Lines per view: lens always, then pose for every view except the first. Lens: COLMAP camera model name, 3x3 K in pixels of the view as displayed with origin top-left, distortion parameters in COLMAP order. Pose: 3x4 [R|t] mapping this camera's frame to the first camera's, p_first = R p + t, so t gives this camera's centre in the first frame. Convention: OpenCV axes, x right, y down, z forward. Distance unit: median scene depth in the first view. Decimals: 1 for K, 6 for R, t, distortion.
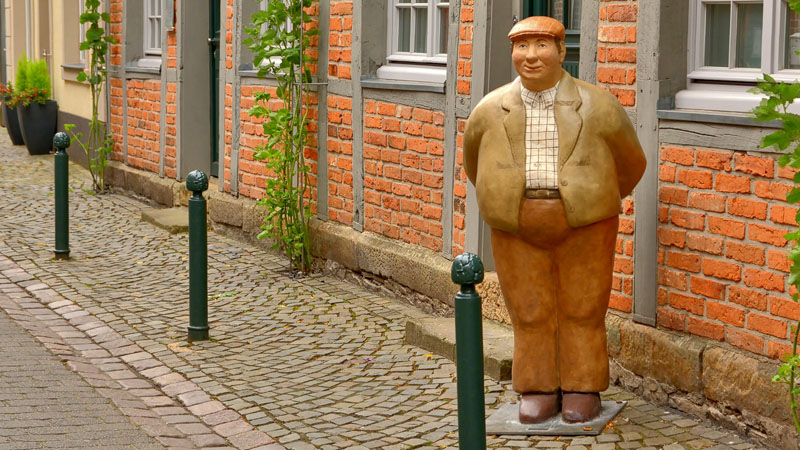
lens RADIAL K [[2072.2, 0, 402.1], [0, 2072.2, 222.7], [0, 0, 1]] dist [-0.025637, 0.000000]
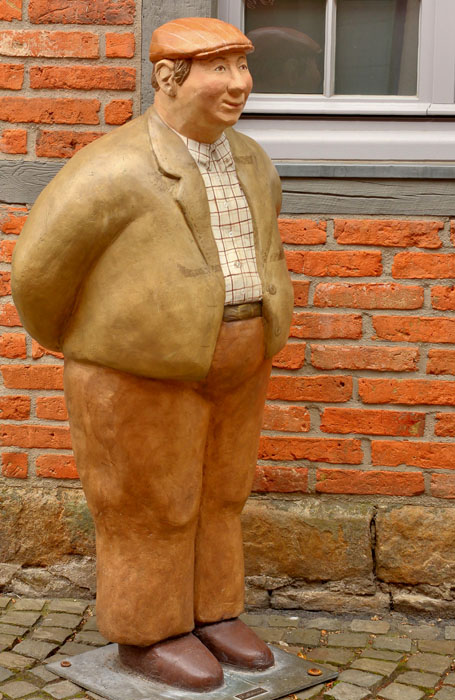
lens RADIAL K [[2175.1, 0, 227.4], [0, 2175.1, 310.5], [0, 0, 1]] dist [0.107591, 0.000000]
pose [[0.496799, -0.111390, 0.860688, -0.477831], [0.075617, 0.993513, 0.084933, -0.067867], [-0.864565, 0.022888, 0.501999, 0.673165]]
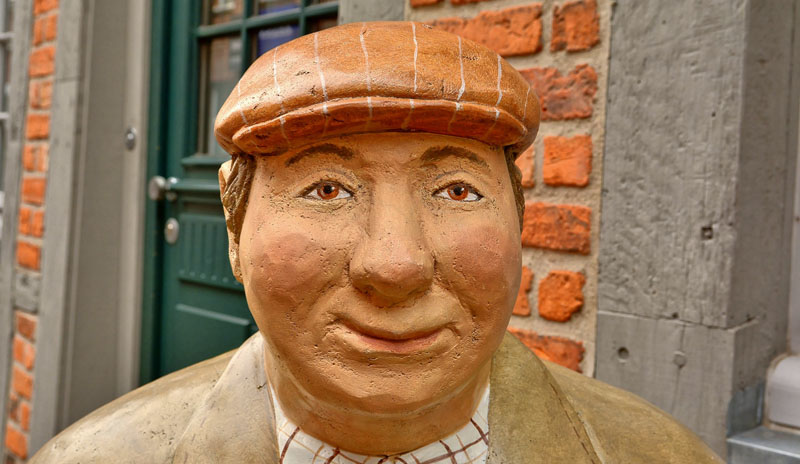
lens RADIAL K [[1017.3, 0, 400.6], [0, 1017.3, 212.0], [0, 0, 1]] dist [0.035886, 0.000000]
pose [[0.938785, 0.022672, 0.343758, 0.037169], [-0.001331, 0.998063, -0.062192, -0.077598], [-0.344502, 0.057928, 0.936997, 0.911606]]
